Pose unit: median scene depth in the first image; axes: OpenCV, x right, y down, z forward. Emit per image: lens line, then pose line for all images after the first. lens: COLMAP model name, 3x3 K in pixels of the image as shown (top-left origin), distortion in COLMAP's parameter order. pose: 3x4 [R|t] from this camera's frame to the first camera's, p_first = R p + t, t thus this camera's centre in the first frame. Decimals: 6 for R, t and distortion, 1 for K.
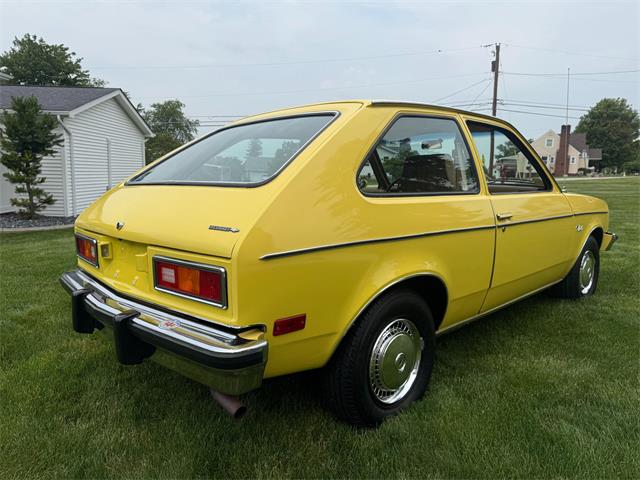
lens RADIAL K [[453.4, 0, 320.0], [0, 453.4, 240.0], [0, 0, 1]] dist [0.036143, -0.052284]
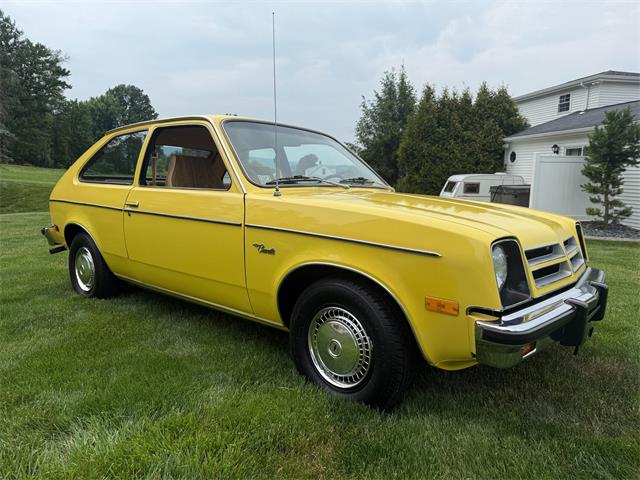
lens RADIAL K [[453.4, 0, 320.0], [0, 453.4, 240.0], [0, 0, 1]] dist [0.036143, -0.052284]
pose [[0.087618, 0.121493, -0.988718, 1.601709], [-0.155075, 0.982098, 0.106937, -0.158482], [0.984010, 0.143956, 0.104890, 1.317761]]
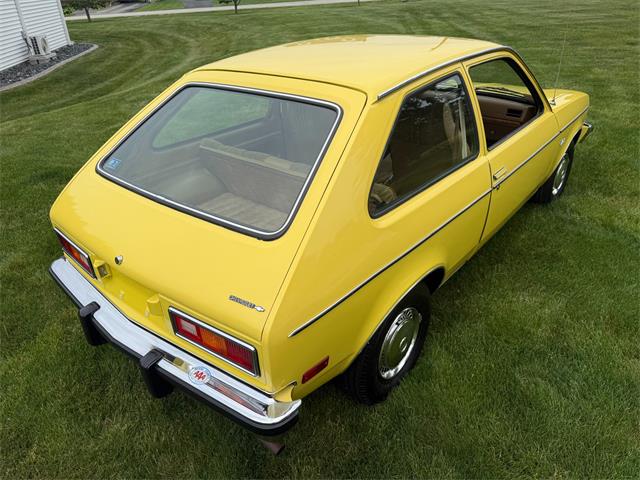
lens RADIAL K [[453.4, 0, 320.0], [0, 453.4, 240.0], [0, 0, 1]] dist [0.036143, -0.052284]
pose [[0.993807, -0.078578, 0.078570, -0.068223], [0.044147, 0.928076, 0.369765, -0.288554], [-0.101975, -0.364007, 0.925797, 0.069706]]
